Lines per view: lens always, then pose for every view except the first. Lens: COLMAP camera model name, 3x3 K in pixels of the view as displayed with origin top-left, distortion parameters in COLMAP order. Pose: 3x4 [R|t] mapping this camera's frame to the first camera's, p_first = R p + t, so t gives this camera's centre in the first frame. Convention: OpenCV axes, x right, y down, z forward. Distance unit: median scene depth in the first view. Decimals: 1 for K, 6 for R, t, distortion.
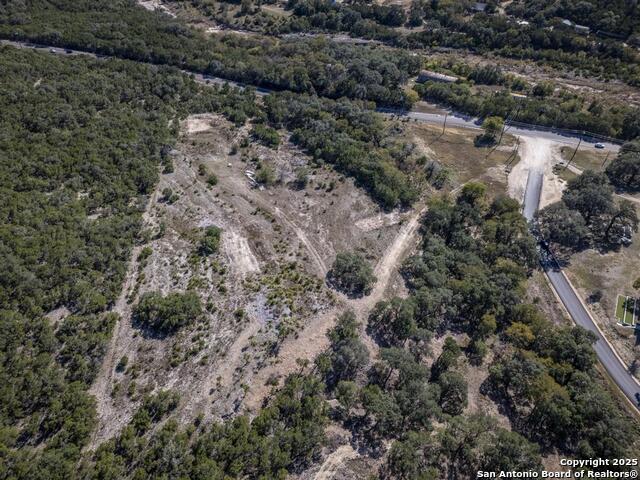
lens RADIAL K [[468.9, 0, 320.3], [0, 468.9, 240.1], [0, 0, 1]] dist [0.069419, -0.055063]
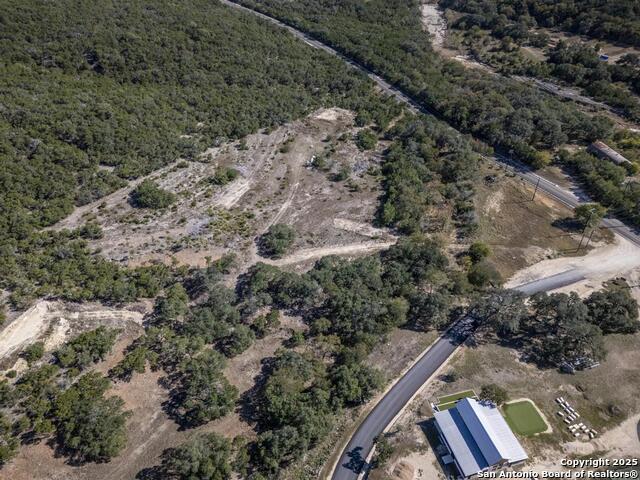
lens RADIAL K [[468.9, 0, 318.8], [0, 468.9, 240.6], [0, 0, 1]] dist [0.069419, -0.055063]
pose [[0.719151, 0.424458, -0.550142, 0.697420], [-0.453954, 0.886418, 0.090497, -0.073407], [0.526068, 0.184658, 0.830153, 0.057564]]
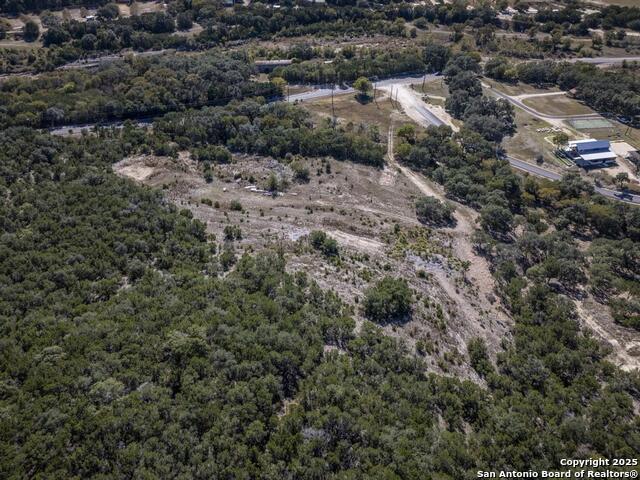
lens RADIAL K [[468.9, 0, 318.7], [0, 468.9, 238.1], [0, 0, 1]] dist [0.069419, -0.055063]
pose [[0.738291, -0.433074, 0.517082, -0.690752], [0.436008, 0.891358, 0.124009, -0.127018], [-0.514610, 0.133897, 0.846905, 0.134111]]
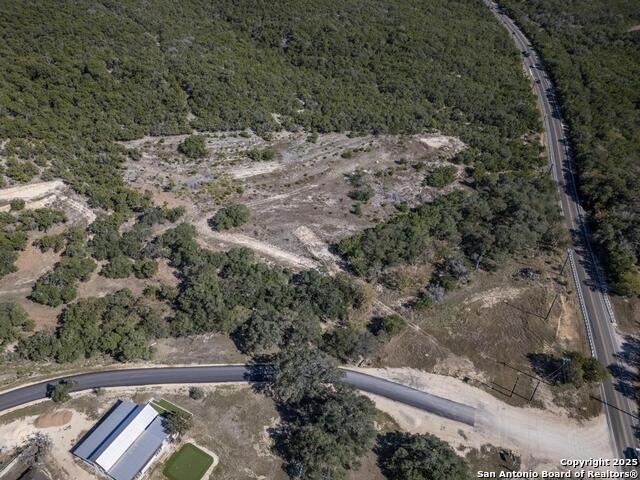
lens RADIAL K [[468.9, 0, 318.8], [0, 468.9, 238.4], [0, 0, 1]] dist [0.069419, -0.055063]
pose [[0.054595, 0.595859, -0.801232, 0.995199], [-0.655975, 0.626378, 0.421126, -0.514694], [0.752805, 0.502597, 0.425066, 0.582216]]
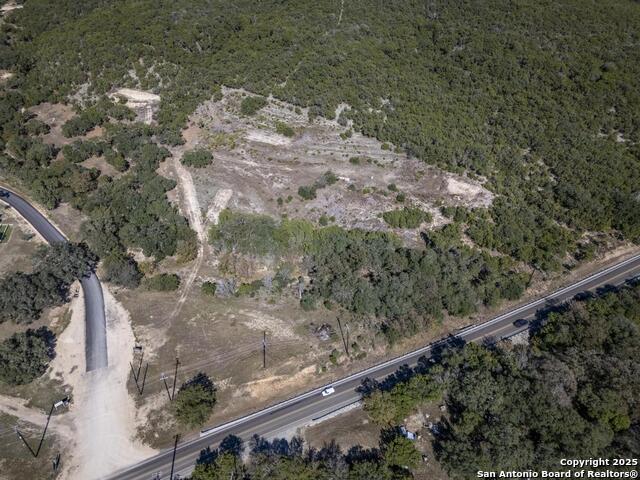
lens RADIAL K [[468.9, 0, 320.4], [0, 468.9, 237.3], [0, 0, 1]] dist [0.069419, -0.055063]
pose [[-0.699583, 0.419923, -0.578141, 0.675885], [-0.475979, 0.329597, 0.815359, -1.108205], [0.532942, 0.845595, -0.030706, 1.282851]]
